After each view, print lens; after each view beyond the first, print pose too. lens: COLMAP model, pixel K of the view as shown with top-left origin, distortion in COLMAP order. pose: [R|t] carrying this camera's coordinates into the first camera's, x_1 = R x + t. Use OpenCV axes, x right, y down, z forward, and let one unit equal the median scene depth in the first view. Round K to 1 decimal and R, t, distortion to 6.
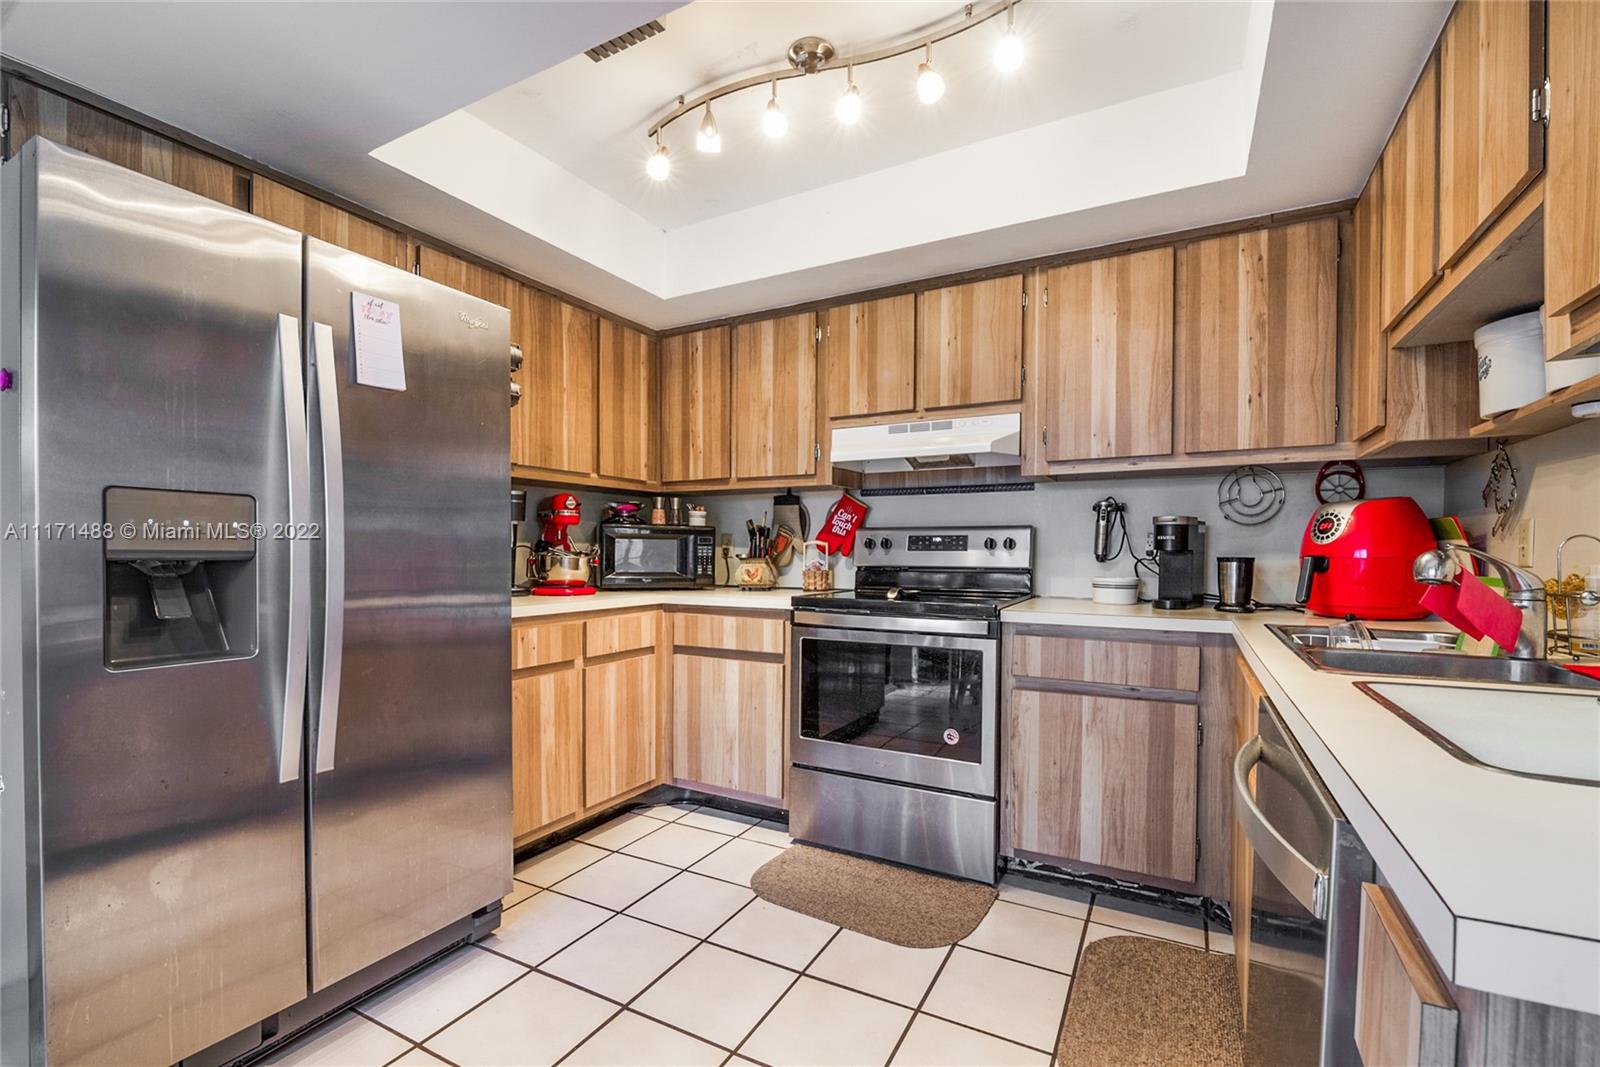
lens RADIAL K [[681.1, 0, 807.2], [0, 681.1, 558.4], [0, 0, 1]] dist [-0.000361, -0.004289]
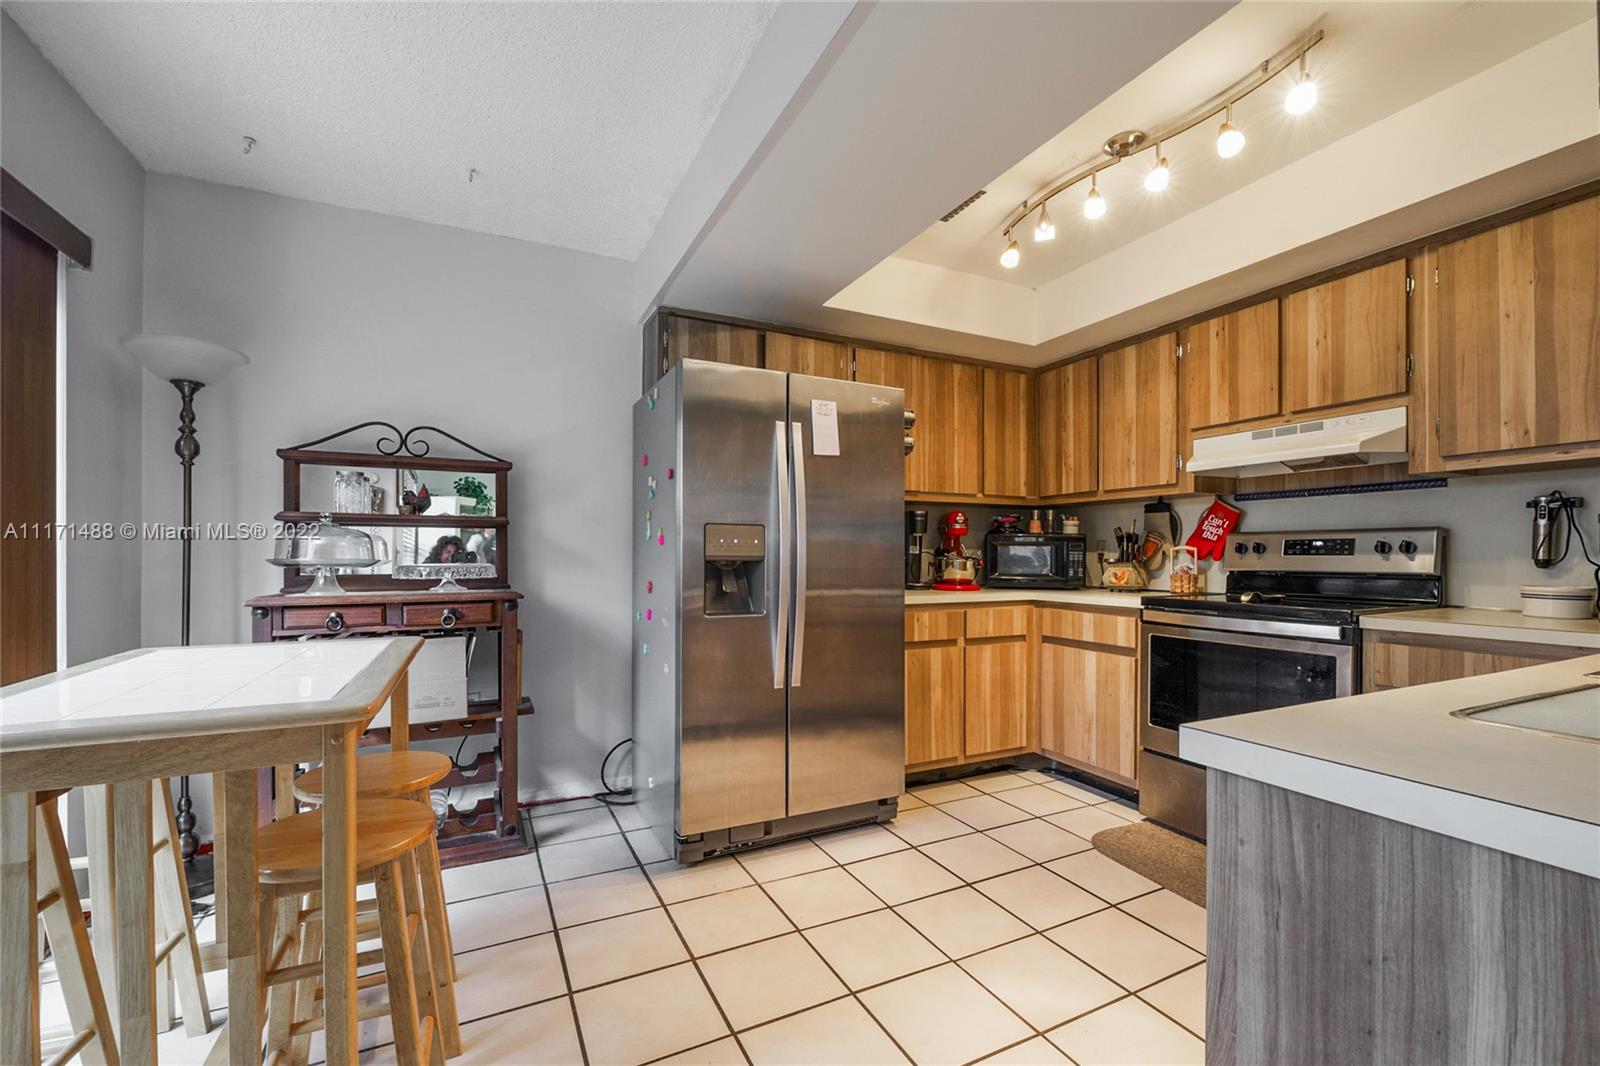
lens RADIAL K [[681.1, 0, 807.2], [0, 681.1, 557.9], [0, 0, 1]] dist [-0.000361, -0.004289]
pose [[0.805256, 0.000423, -0.592927, 0.192988], [-0.005955, 0.999955, -0.007374, 0.004234], [0.592897, 0.009469, 0.805223, -0.213458]]
